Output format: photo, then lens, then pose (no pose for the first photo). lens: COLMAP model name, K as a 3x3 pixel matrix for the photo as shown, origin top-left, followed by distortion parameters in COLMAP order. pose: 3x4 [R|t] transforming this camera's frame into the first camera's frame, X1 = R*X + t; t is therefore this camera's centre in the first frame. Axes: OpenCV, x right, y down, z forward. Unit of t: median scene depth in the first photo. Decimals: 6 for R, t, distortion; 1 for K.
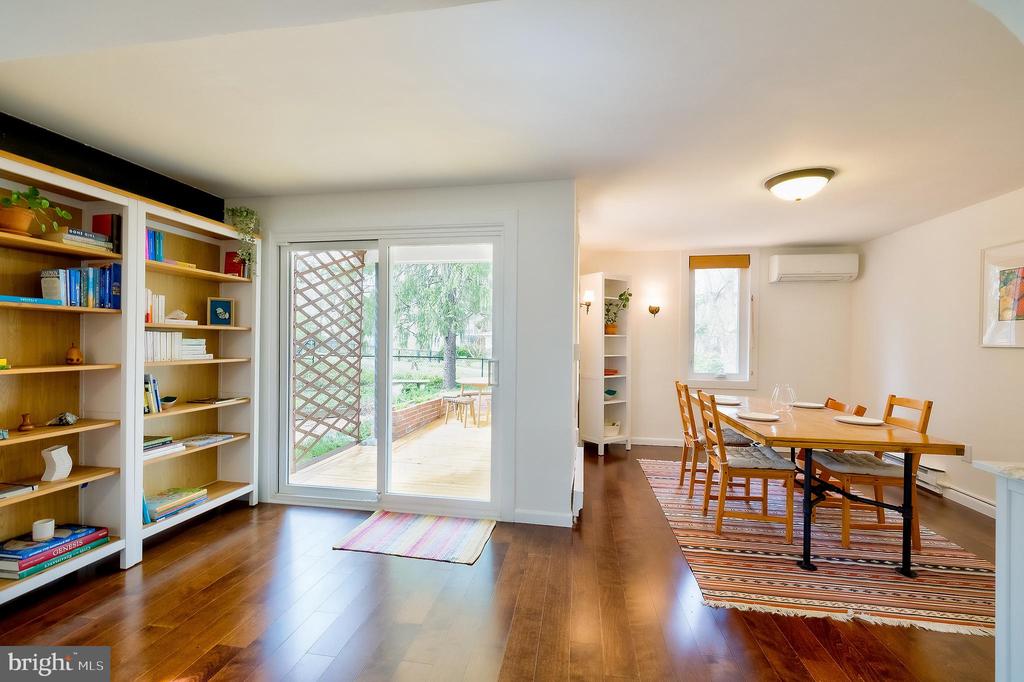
lens RADIAL K [[438.5, 0, 512.0], [0, 438.5, 341.0], [0, 0, 1]] dist [-0.001956, 0.000227]
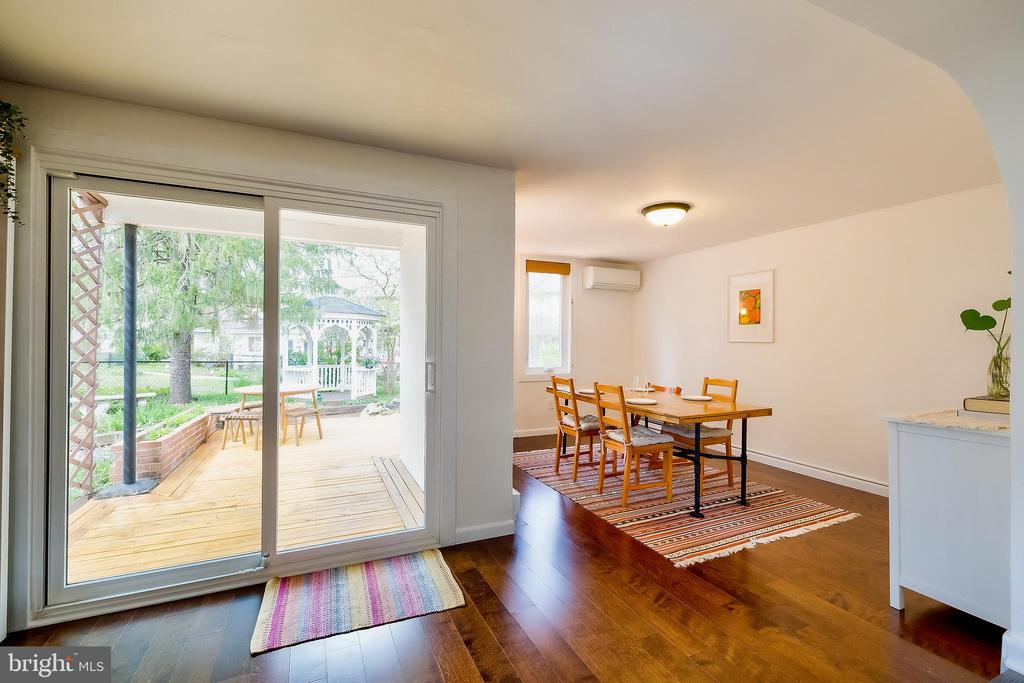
lens RADIAL K [[443.0, 0, 516.0], [0, 443.0, 338.3], [0, 0, 1]] dist [-0.001110, -0.000269]
pose [[0.822827, -0.003575, 0.568280, -0.402530], [0.003485, 0.999993, 0.001245, -0.002991], [-0.568281, 0.000956, 0.822834, 0.197551]]
